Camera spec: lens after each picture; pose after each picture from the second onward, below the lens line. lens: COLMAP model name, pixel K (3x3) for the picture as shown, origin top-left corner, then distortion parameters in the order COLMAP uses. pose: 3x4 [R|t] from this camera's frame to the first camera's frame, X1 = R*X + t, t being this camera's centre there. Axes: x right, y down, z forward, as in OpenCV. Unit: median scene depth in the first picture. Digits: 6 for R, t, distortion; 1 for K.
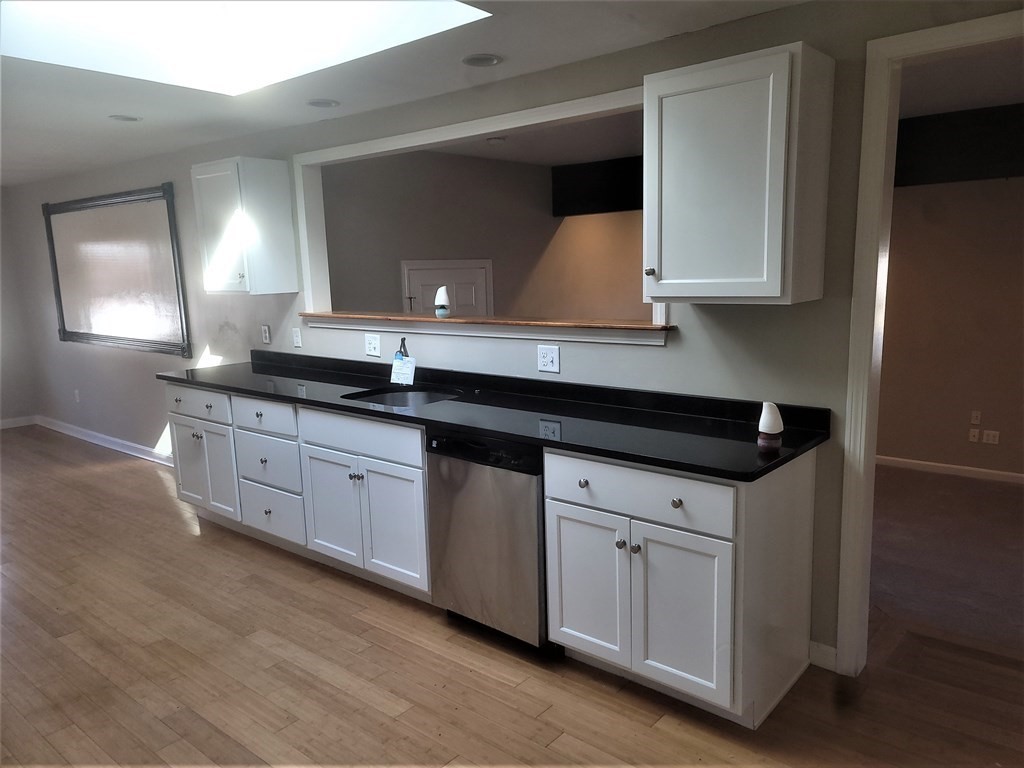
lens RADIAL K [[751.1, 0, 512.0], [0, 751.1, 384.0], [0, 0, 1]] dist [0.073813, -0.003020]
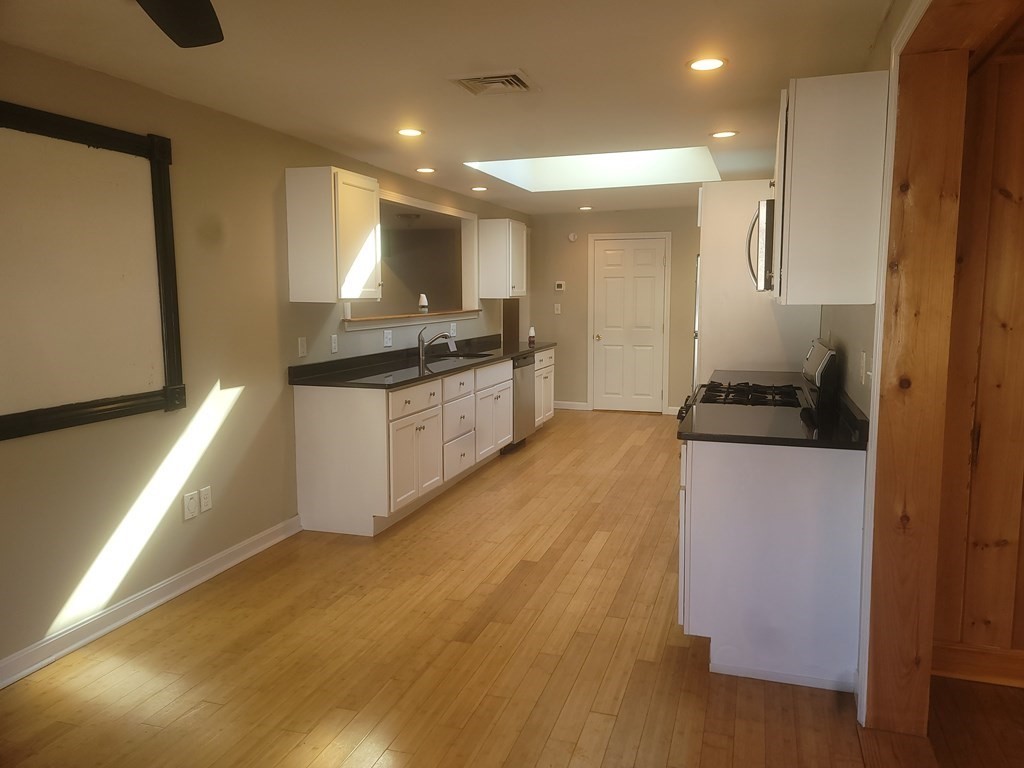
lens RADIAL K [[751.1, 0, 512.0], [0, 751.1, 384.0], [0, 0, 1]] dist [0.073813, -0.003020]
pose [[-0.374019, -0.078392, 0.924102, -1.536235], [0.176566, 0.972177, 0.153933, -0.143260], [-0.910458, 0.220739, -0.349771, 1.314600]]
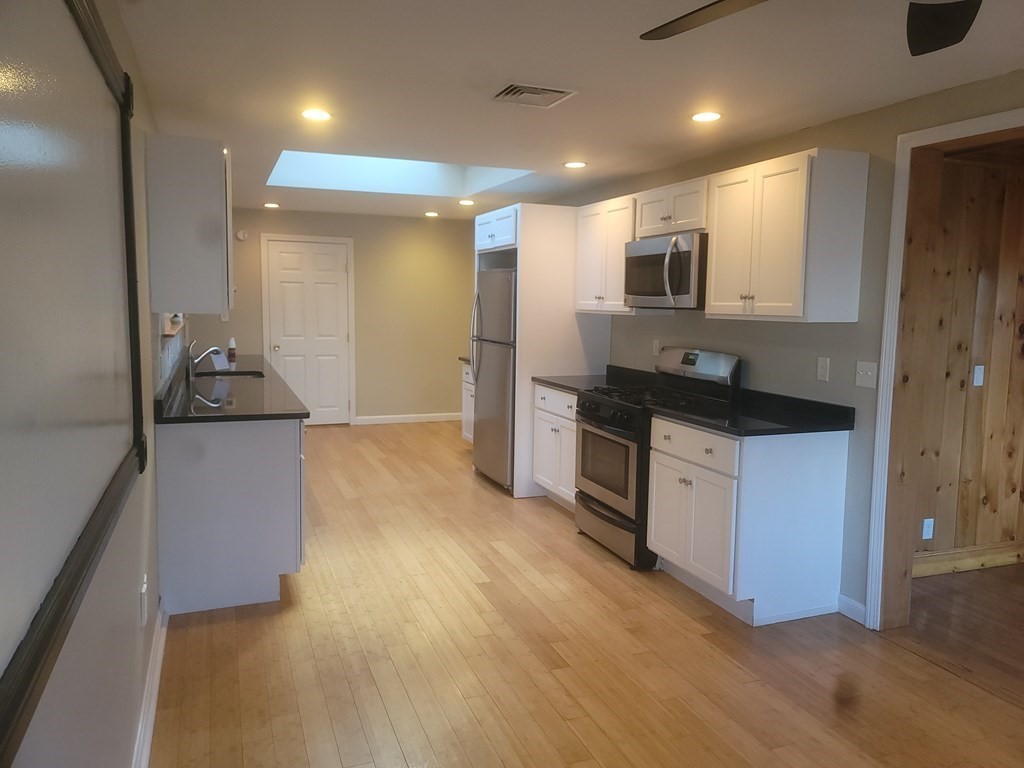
lens RADIAL K [[767.0, 0, 521.9], [0, 767.0, 380.4], [0, 0, 1]] dist [0.091688, -0.098621]
pose [[-0.880486, -0.031686, 0.473011, -1.152795], [0.094823, 0.965830, 0.241207, -0.239456], [-0.464492, 0.257232, -0.847396, 1.734226]]
